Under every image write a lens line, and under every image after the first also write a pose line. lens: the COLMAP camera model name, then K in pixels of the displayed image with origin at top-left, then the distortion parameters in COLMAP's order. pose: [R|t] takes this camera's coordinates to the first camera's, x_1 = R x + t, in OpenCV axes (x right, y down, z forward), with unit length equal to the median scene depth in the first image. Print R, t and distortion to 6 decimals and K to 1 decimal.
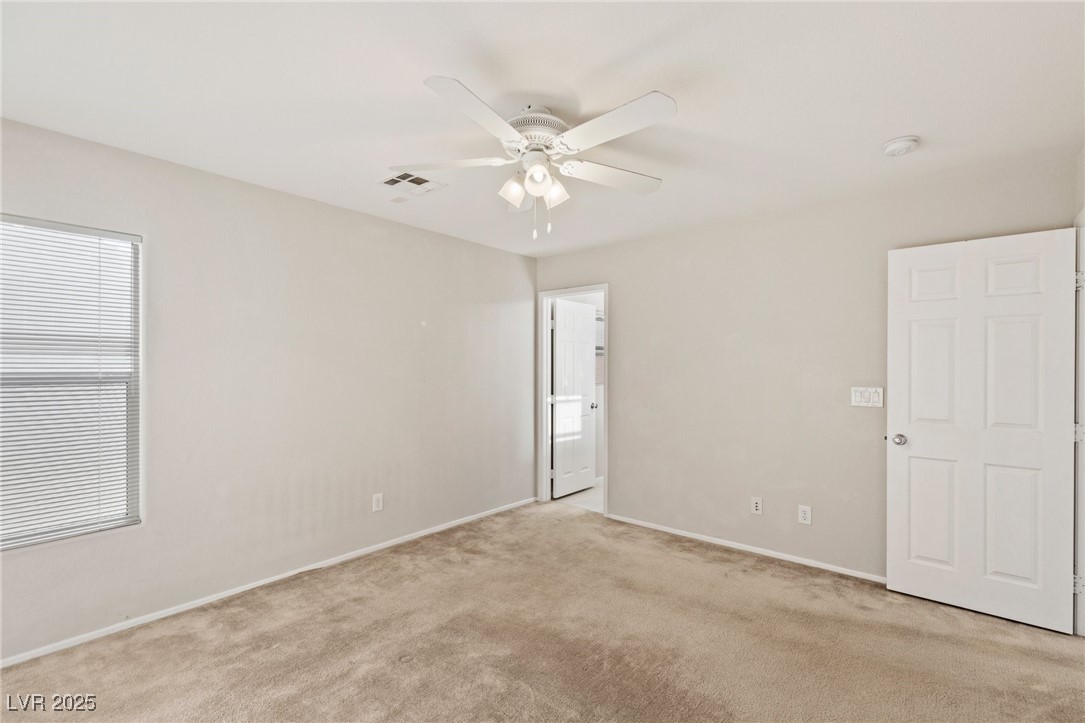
lens RADIAL K [[483.5, 0, 539.0], [0, 483.5, 365.6], [0, 0, 1]] dist [0.002358, -0.000594]
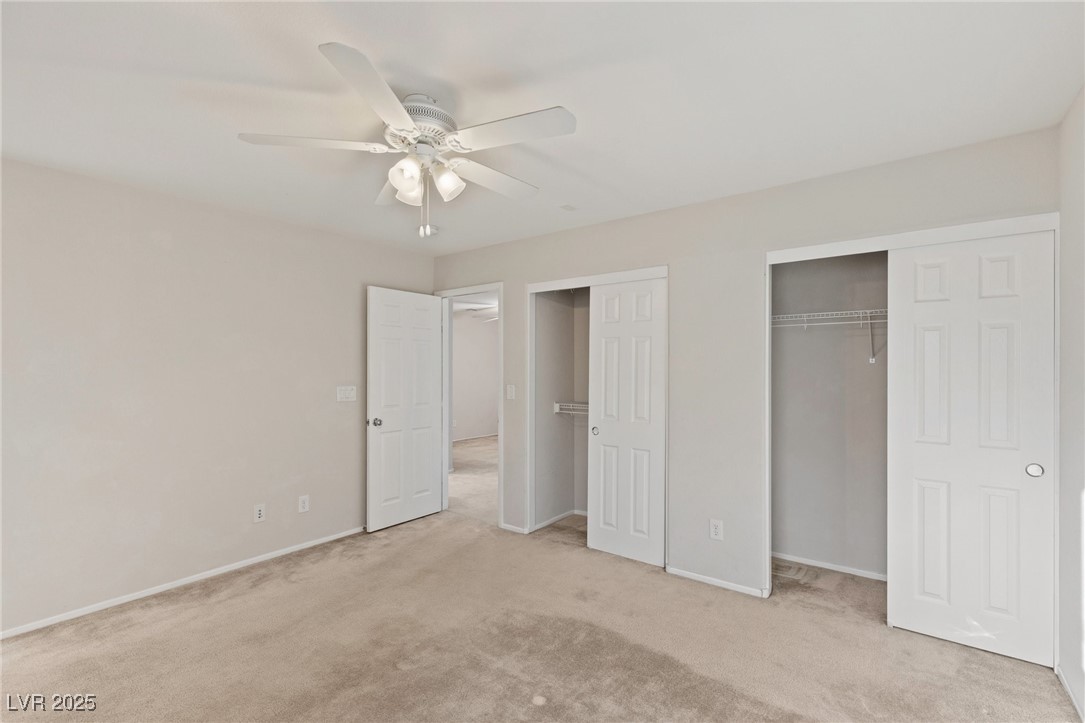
lens RADIAL K [[483.5, 0, 540.7], [0, 483.5, 365.4], [0, 0, 1]] dist [0.002358, -0.000594]
pose [[-0.057868, 0.006483, 0.998303, -0.673079], [-0.000783, 0.999978, -0.006539, -0.003299], [-0.998324, -0.001160, -0.057861, 0.589139]]
